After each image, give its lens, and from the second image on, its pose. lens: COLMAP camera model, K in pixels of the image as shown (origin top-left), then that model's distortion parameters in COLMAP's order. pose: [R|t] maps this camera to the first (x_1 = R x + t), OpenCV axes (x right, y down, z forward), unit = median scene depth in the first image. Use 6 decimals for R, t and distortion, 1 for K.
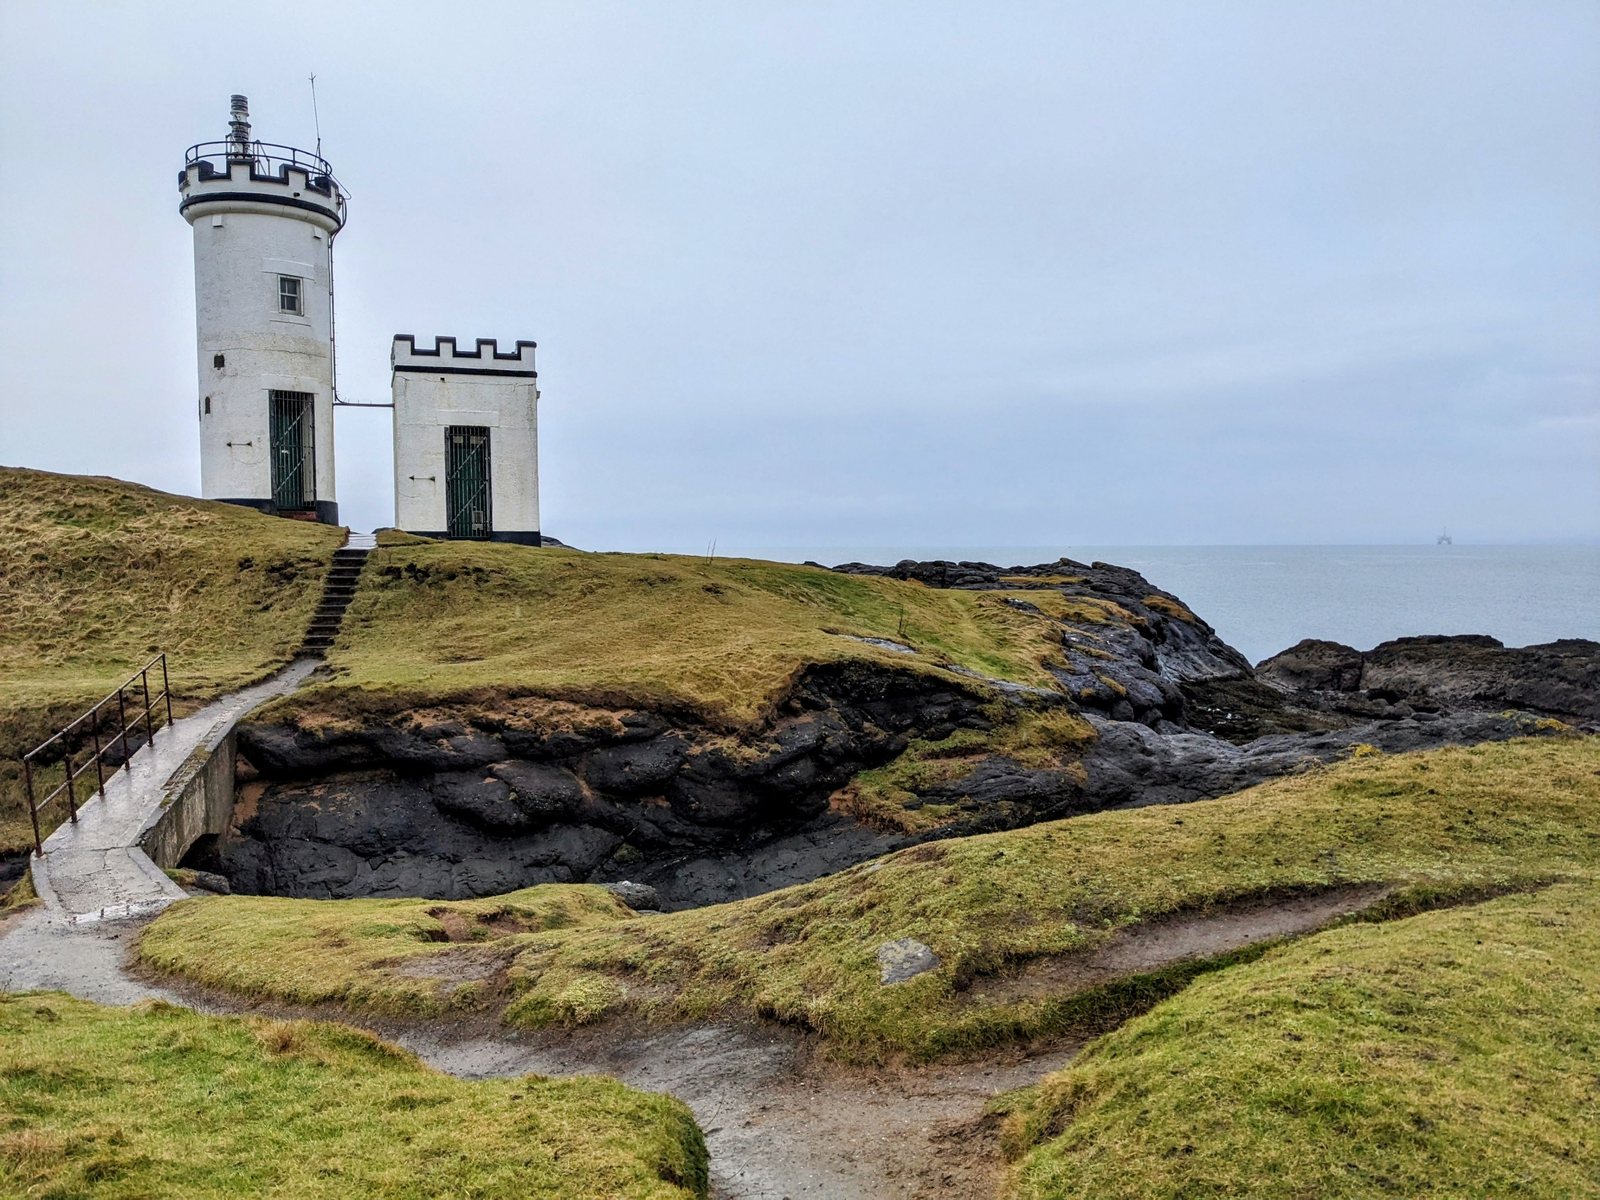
lens RADIAL K [[1172.1, 0, 800.2], [0, 1172.1, 635.1], [0, 0, 1]] dist [-0.009383, -0.001093]
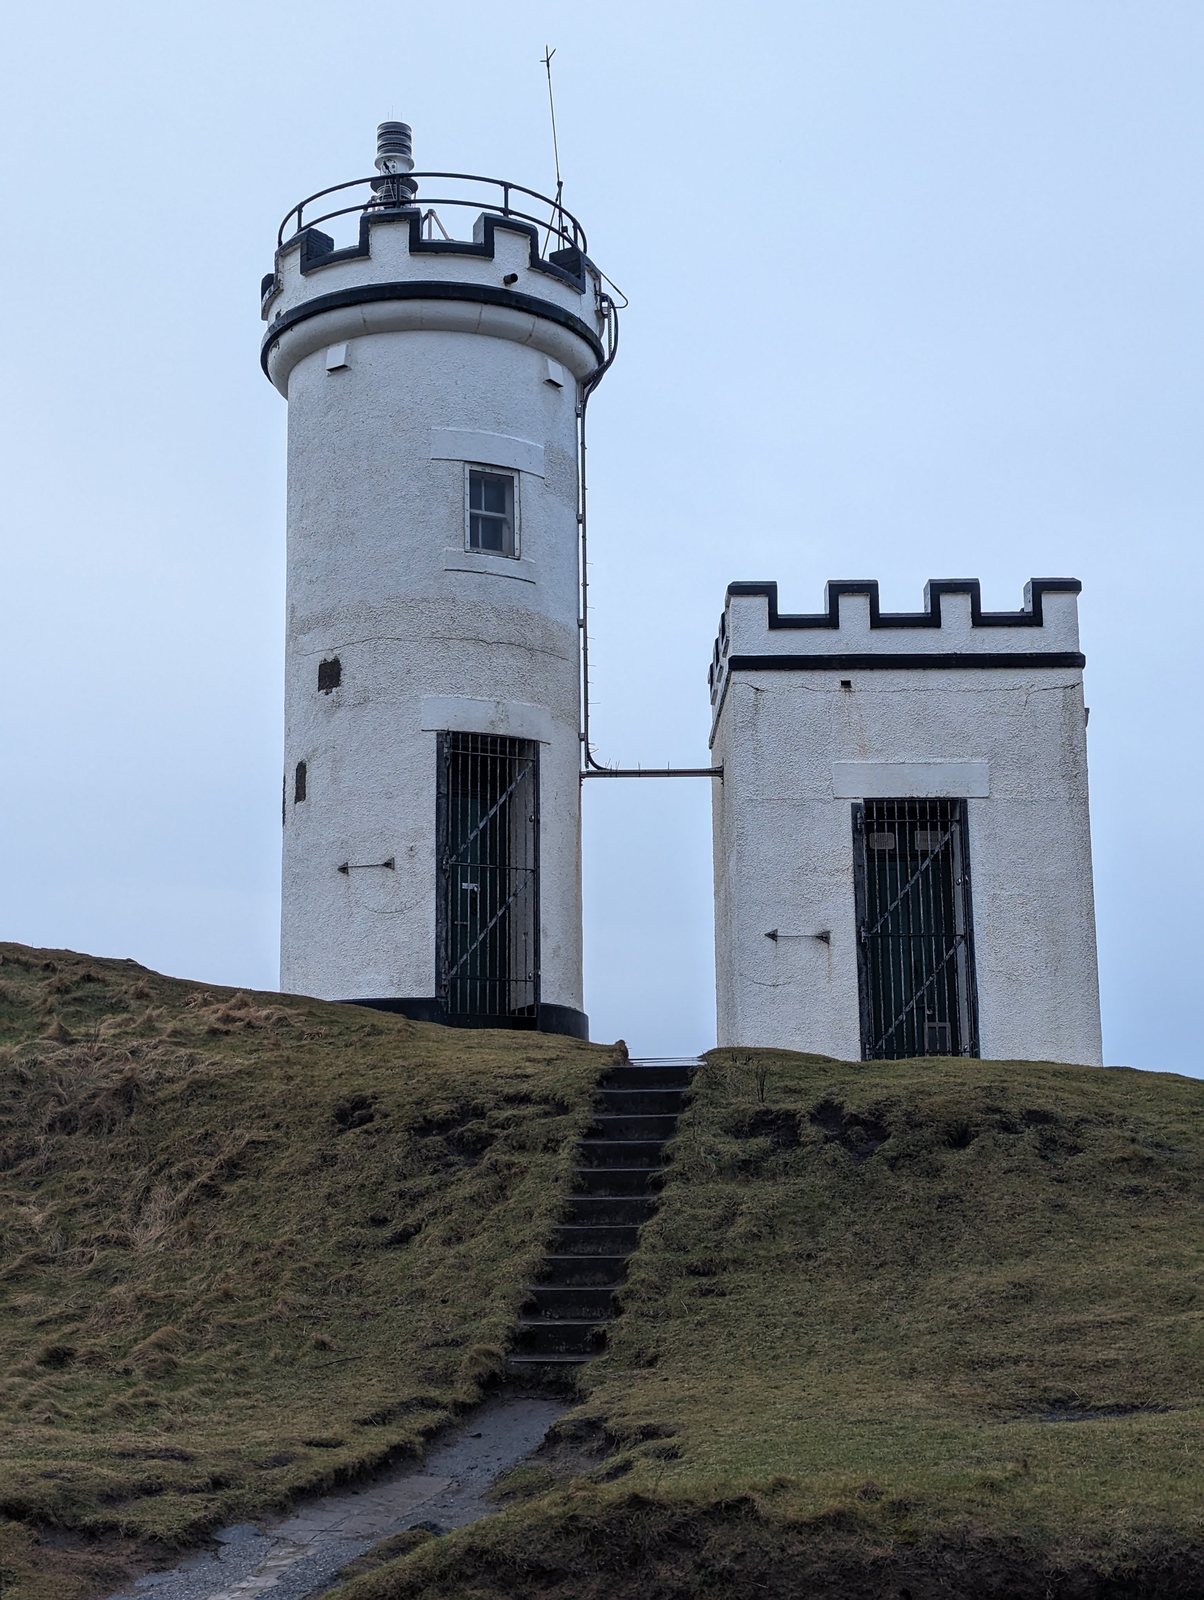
lens RADIAL K [[2352.0, 0, 602.0], [0, 2352.0, 800.0], [0, 0, 1]] dist [0.215590, -0.779408]
pose [[0.937640, -0.070967, -0.340287, -0.163023], [-0.015320, 0.969550, -0.244412, 0.017289], [0.347271, 0.234384, 0.908002, 0.371917]]
